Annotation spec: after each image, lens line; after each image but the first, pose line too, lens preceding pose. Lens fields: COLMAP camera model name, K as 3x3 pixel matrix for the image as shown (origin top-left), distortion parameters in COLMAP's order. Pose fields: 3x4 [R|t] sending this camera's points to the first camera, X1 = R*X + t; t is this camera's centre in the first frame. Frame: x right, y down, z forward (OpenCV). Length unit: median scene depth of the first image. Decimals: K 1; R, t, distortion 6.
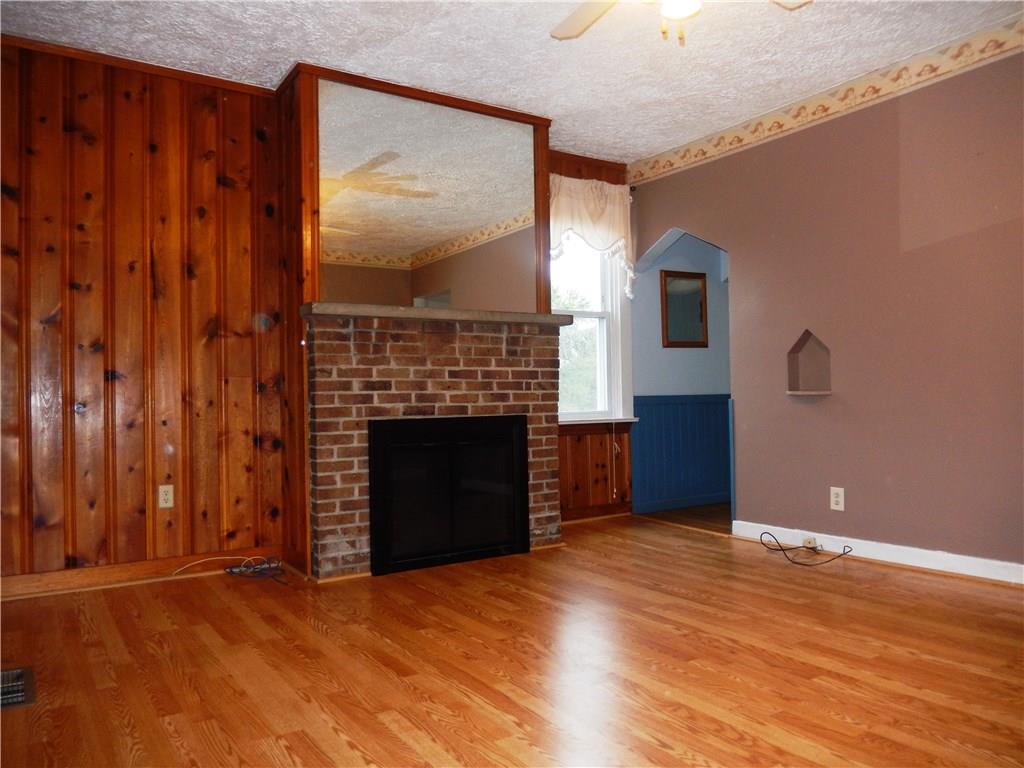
lens RADIAL K [[760.8, 0, 520.0], [0, 760.8, 384.9], [0, 0, 1]] dist [-0.016625, 0.006704]
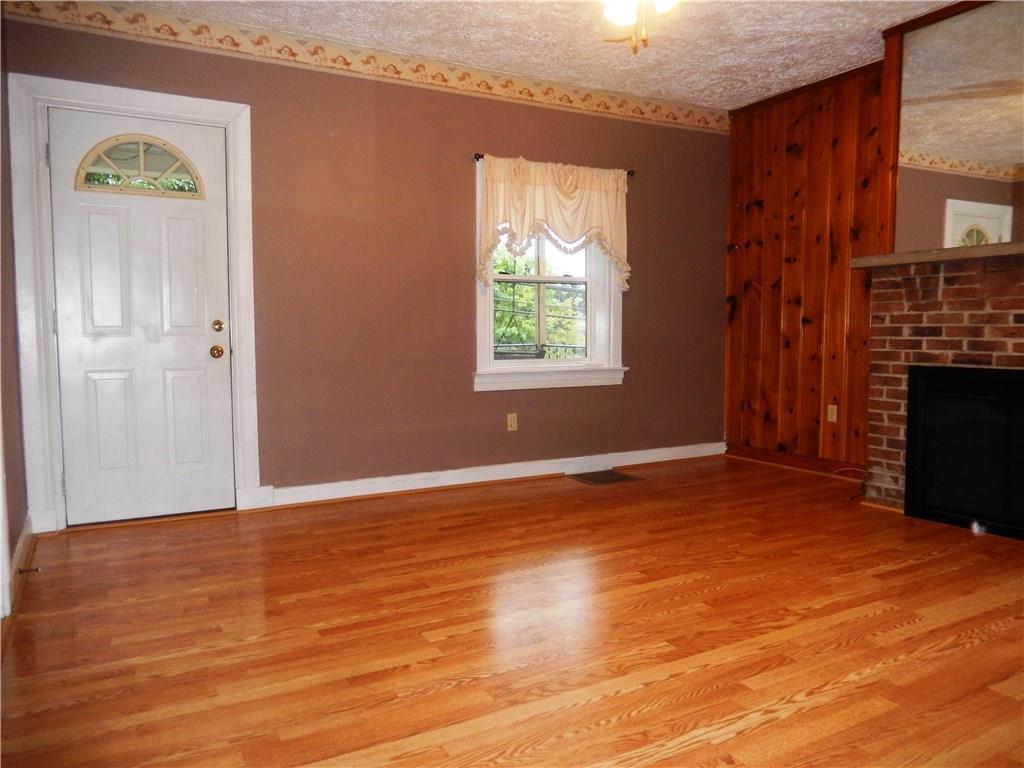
lens RADIAL K [[760.8, 0, 520.3], [0, 760.8, 385.3], [0, 0, 1]] dist [-0.016625, 0.006704]
pose [[-0.071170, 0.091382, -0.993269, 0.862226], [0.023610, 0.995670, 0.089911, -0.031430], [0.997185, -0.017052, -0.073019, 0.554133]]
